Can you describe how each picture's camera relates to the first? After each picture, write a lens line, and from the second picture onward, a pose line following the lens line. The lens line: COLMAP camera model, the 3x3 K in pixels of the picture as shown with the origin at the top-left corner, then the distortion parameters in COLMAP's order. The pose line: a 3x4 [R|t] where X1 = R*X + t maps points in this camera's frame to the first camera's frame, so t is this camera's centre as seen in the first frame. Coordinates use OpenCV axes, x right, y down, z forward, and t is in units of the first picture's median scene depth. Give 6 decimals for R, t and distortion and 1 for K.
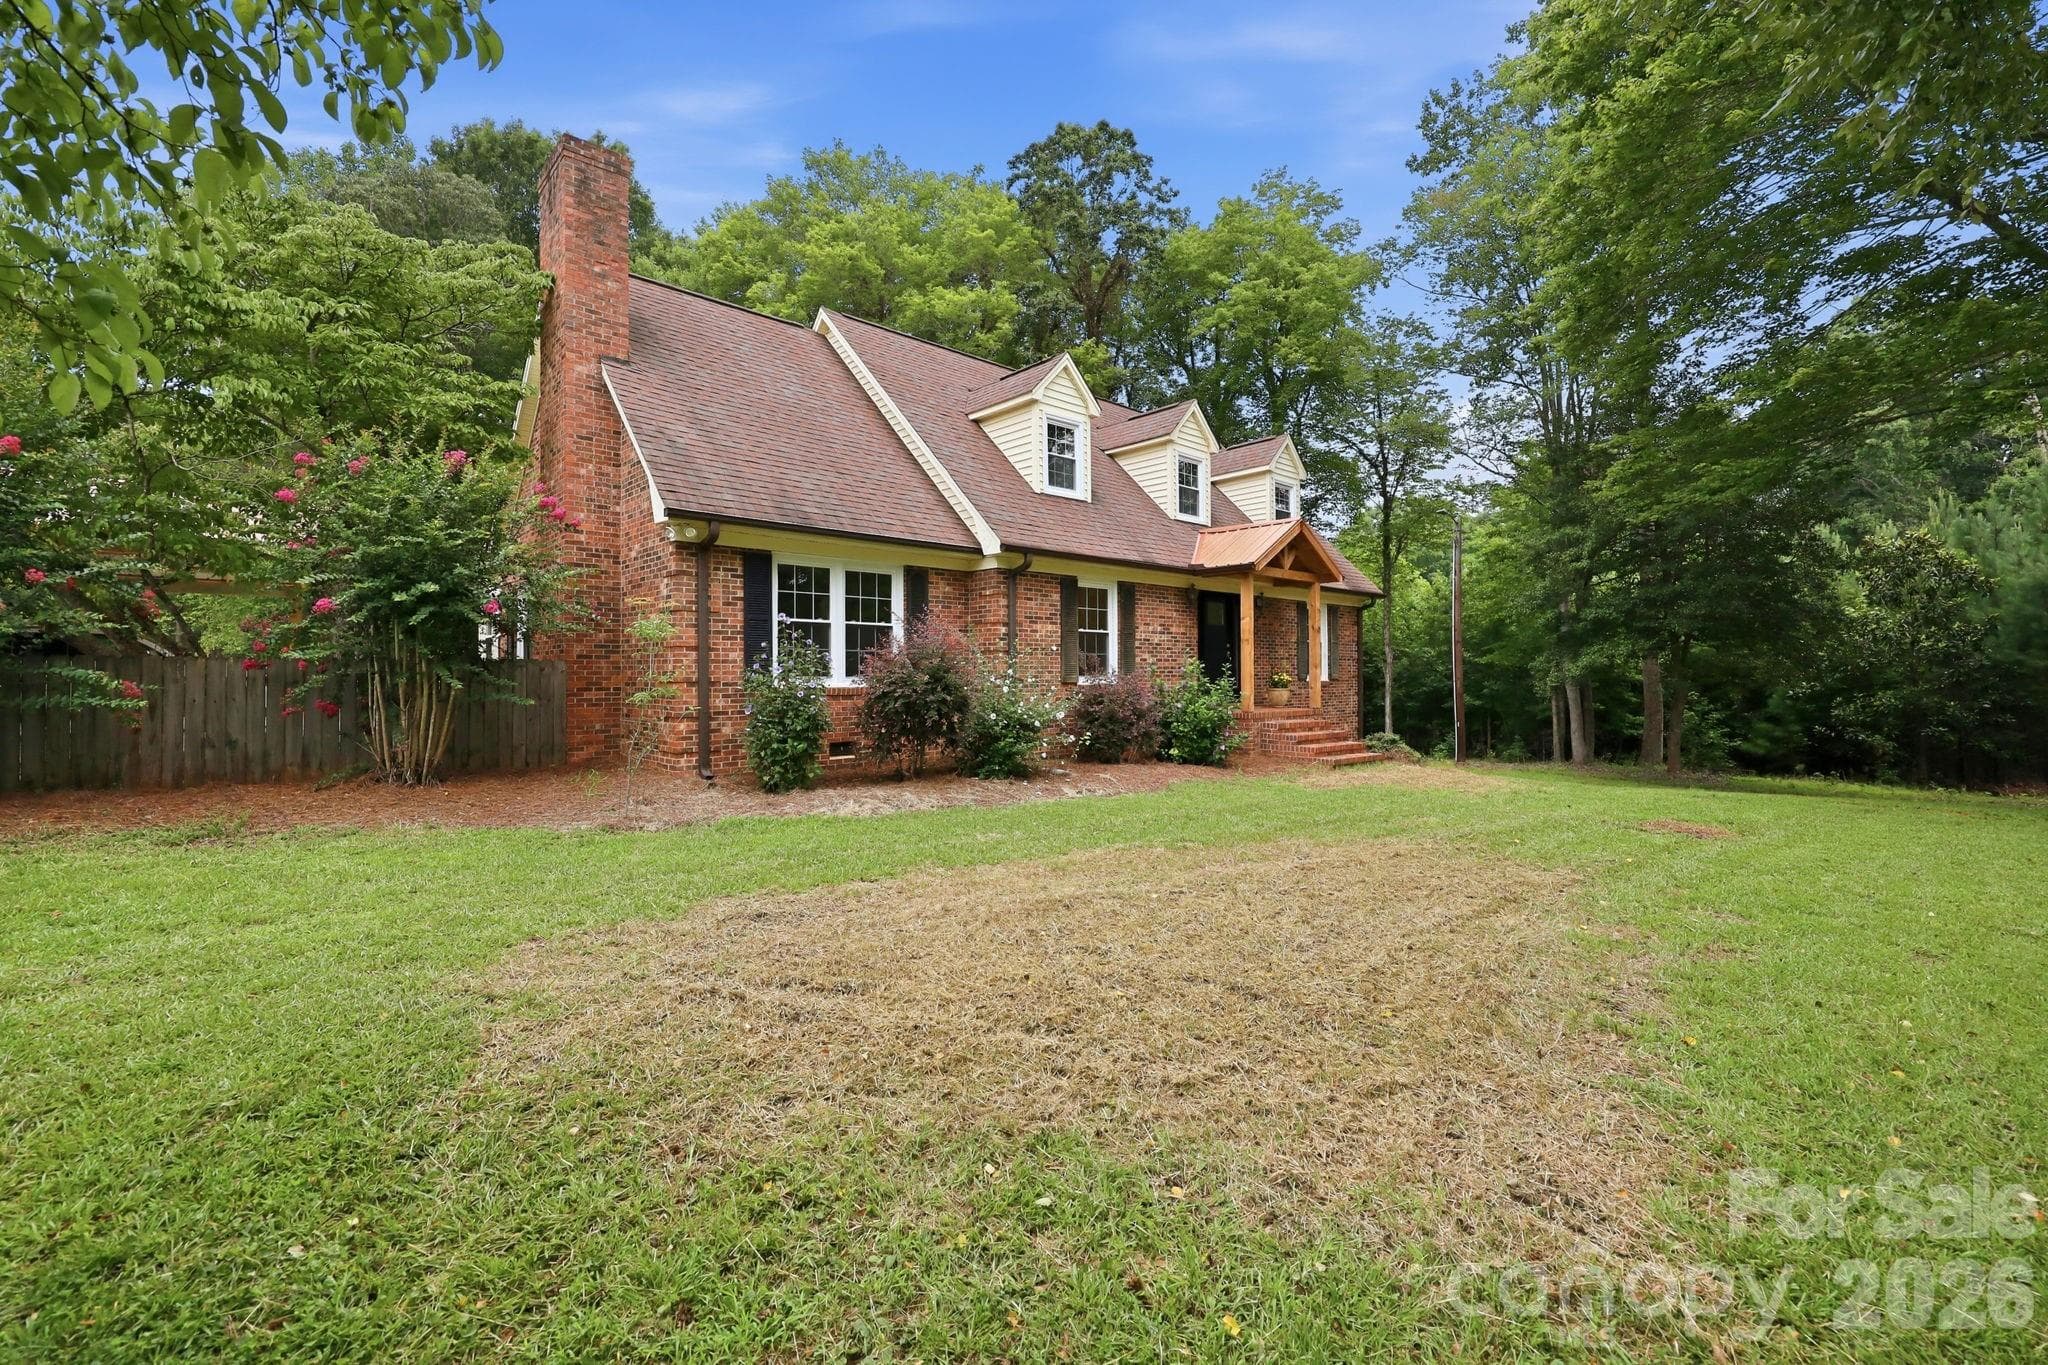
lens RADIAL K [[867.1, 0, 1028.2], [0, 867.1, 669.3], [0, 0, 1]] dist [-0.003061, -0.000044]
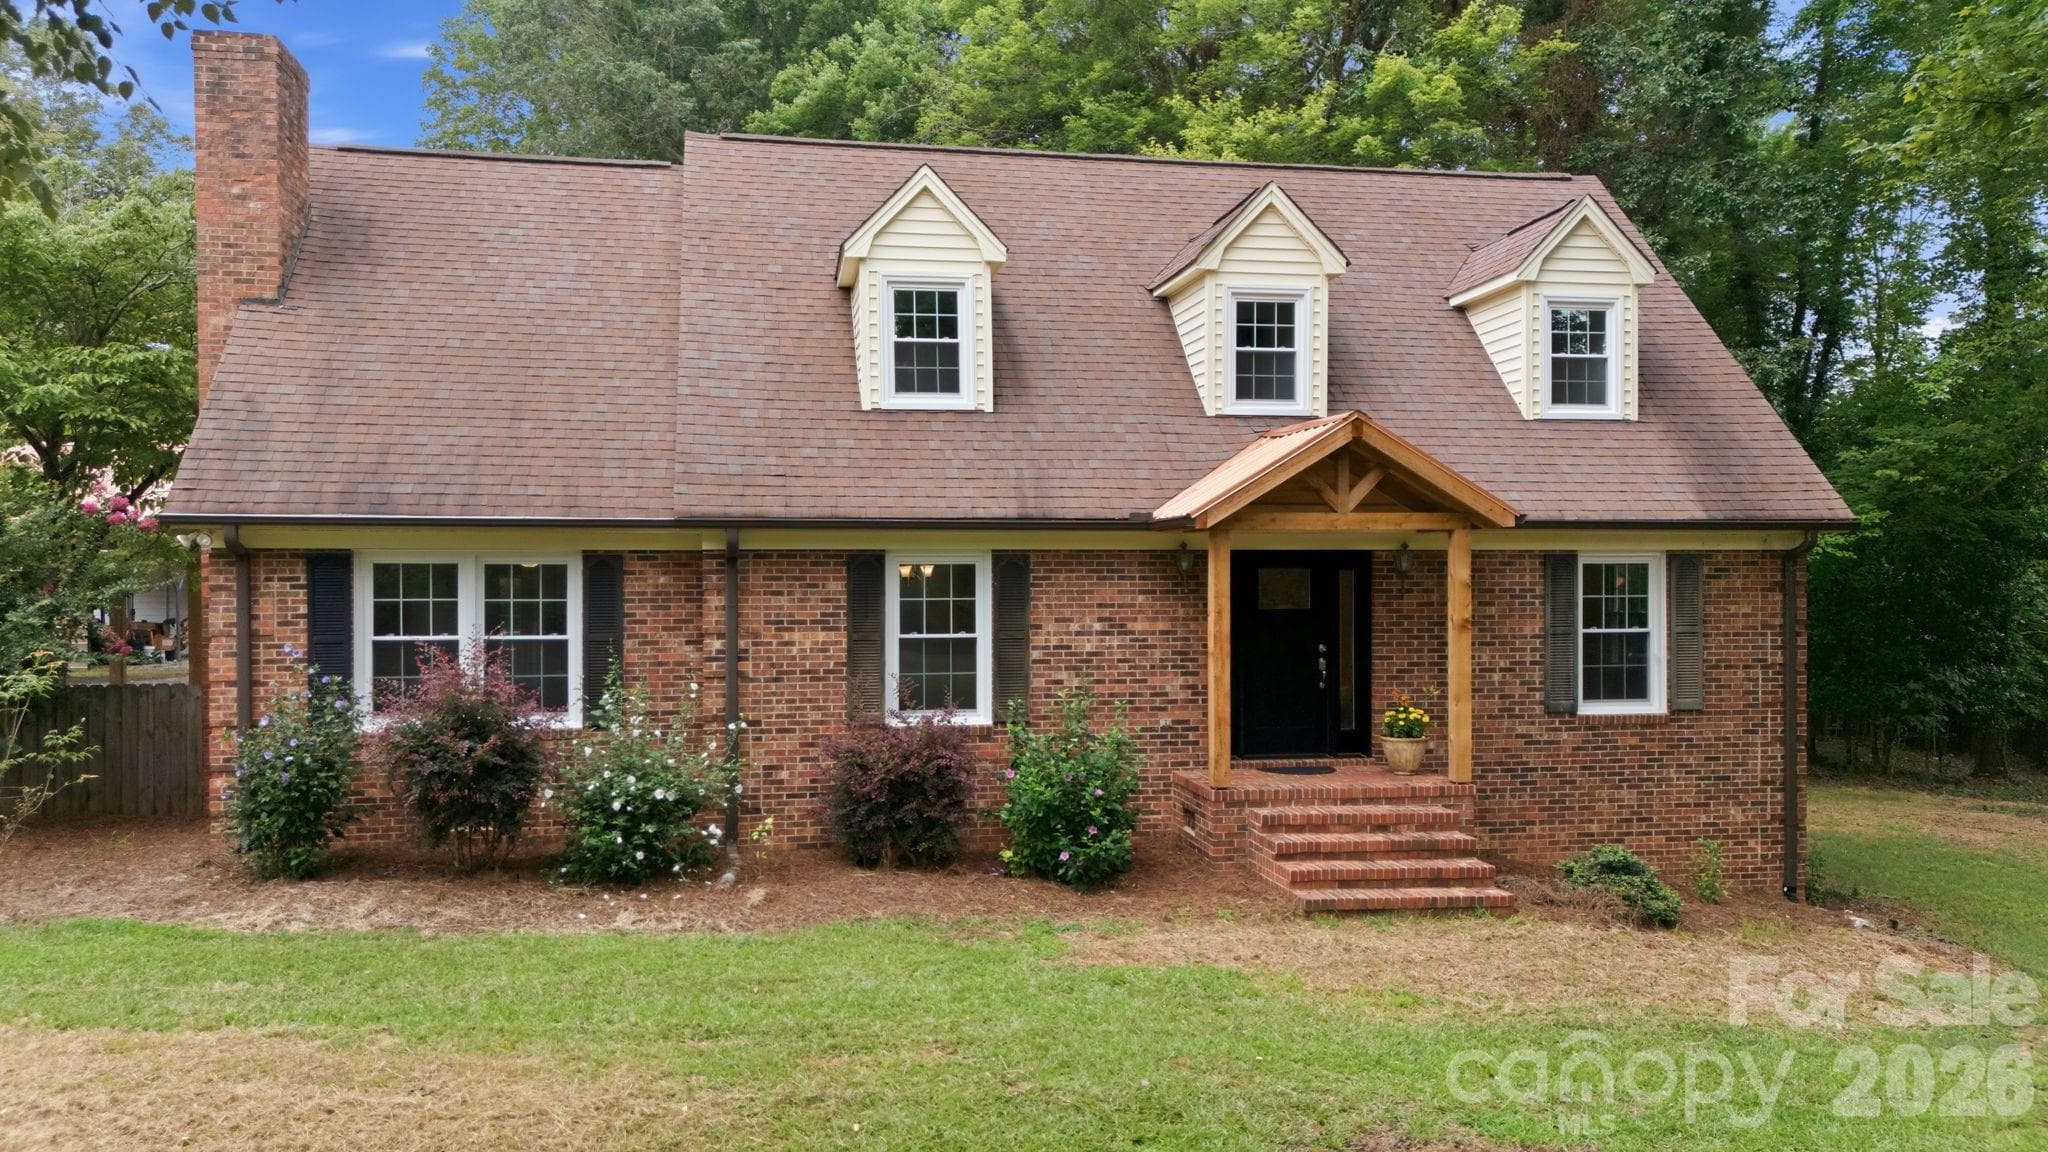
lens RADIAL K [[1526.2, 0, 1042.5], [0, 1526.2, 591.2], [0, 0, 1]] dist [0.077438, -0.073772]
pose [[0.844603, 0.009223, -0.535314, 0.790854], [0.000866, 0.999827, 0.018593, -0.106987], [0.535393, -0.016167, 0.844448, 0.166681]]
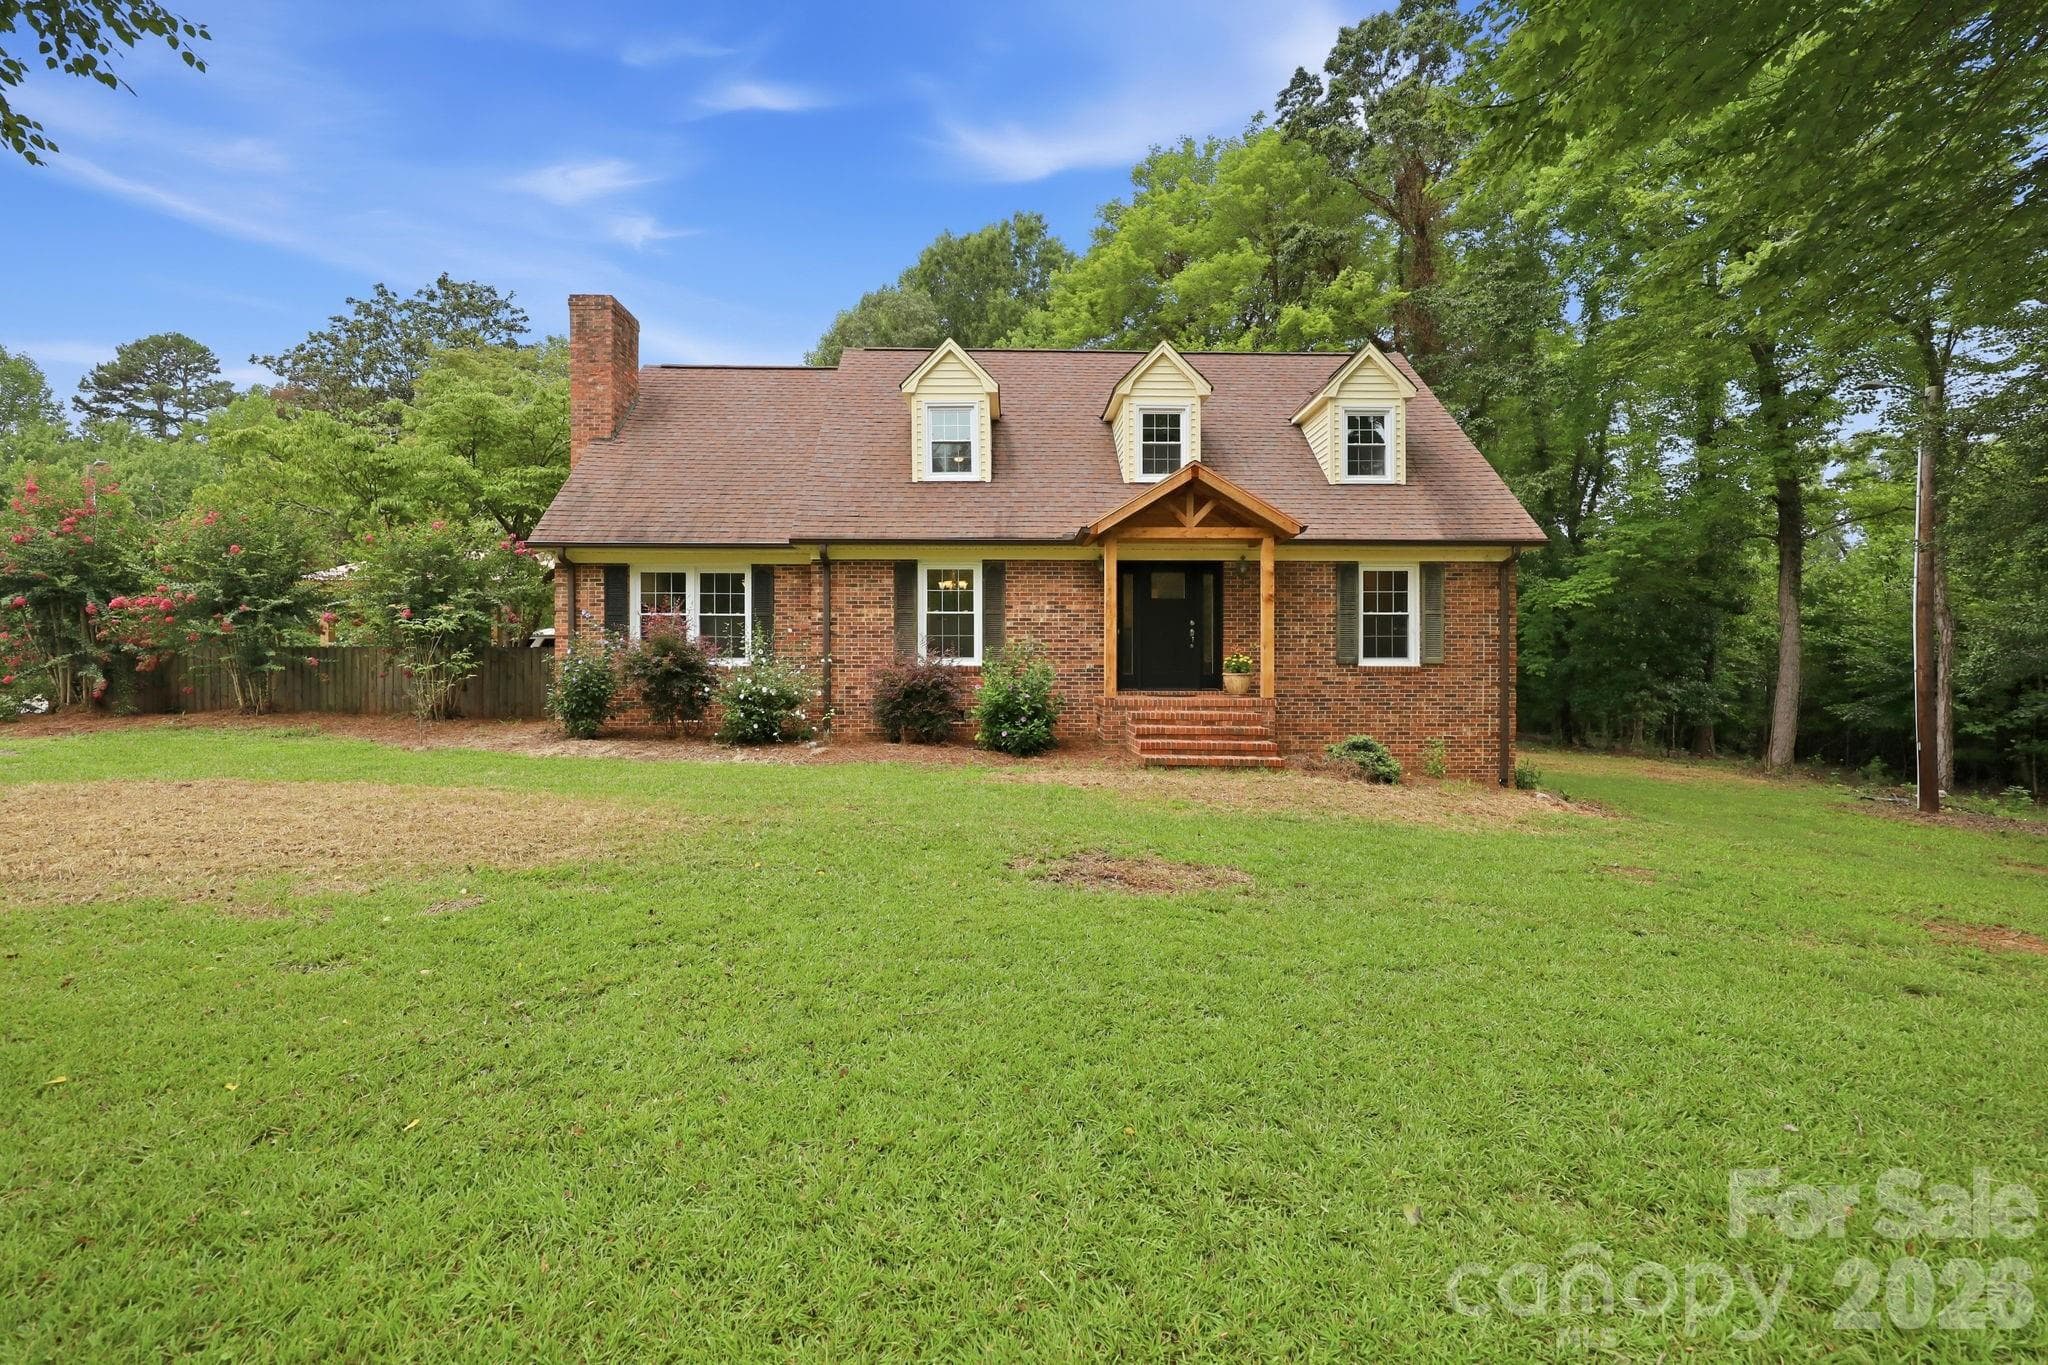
lens RADIAL K [[846.3, 0, 1032.5], [0, 846.3, 677.7], [0, 0, 1]] dist [-0.003709, 0.002249]
pose [[0.749949, 0.007922, -0.661449, 0.895667], [0.001825, 0.999900, 0.014045, 0.019698], [0.661494, -0.011741, 0.749859, 0.370239]]
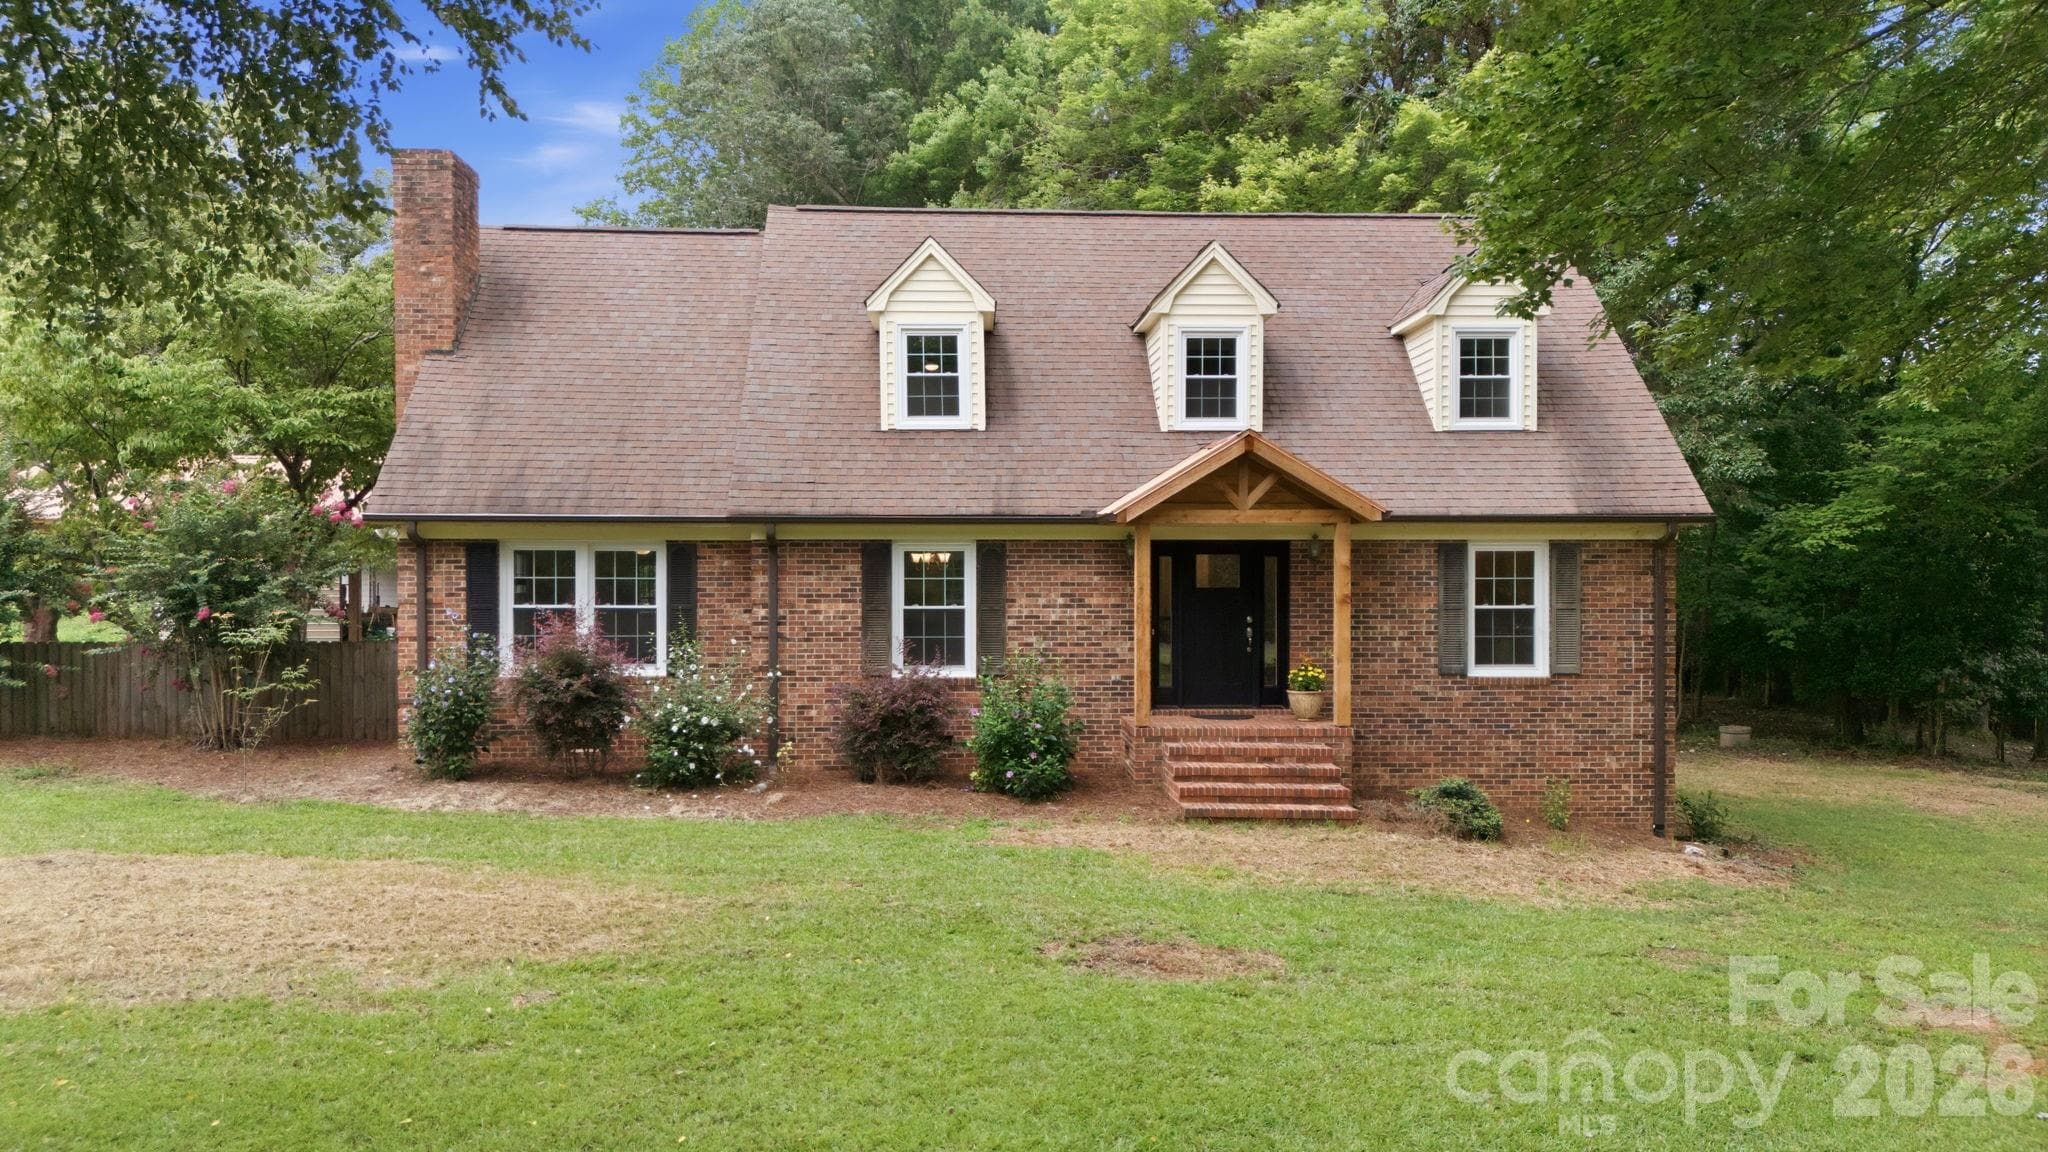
lens RADIAL K [[1526.2, 0, 1050.1], [0, 1526.2, 591.5], [0, 0, 1]] dist [0.077438, -0.073772]
pose [[0.769182, 0.013059, -0.638896, 1.143850], [0.000353, 0.999782, 0.020861, -0.097446], [0.639029, -0.016271, 0.769010, 0.033811]]
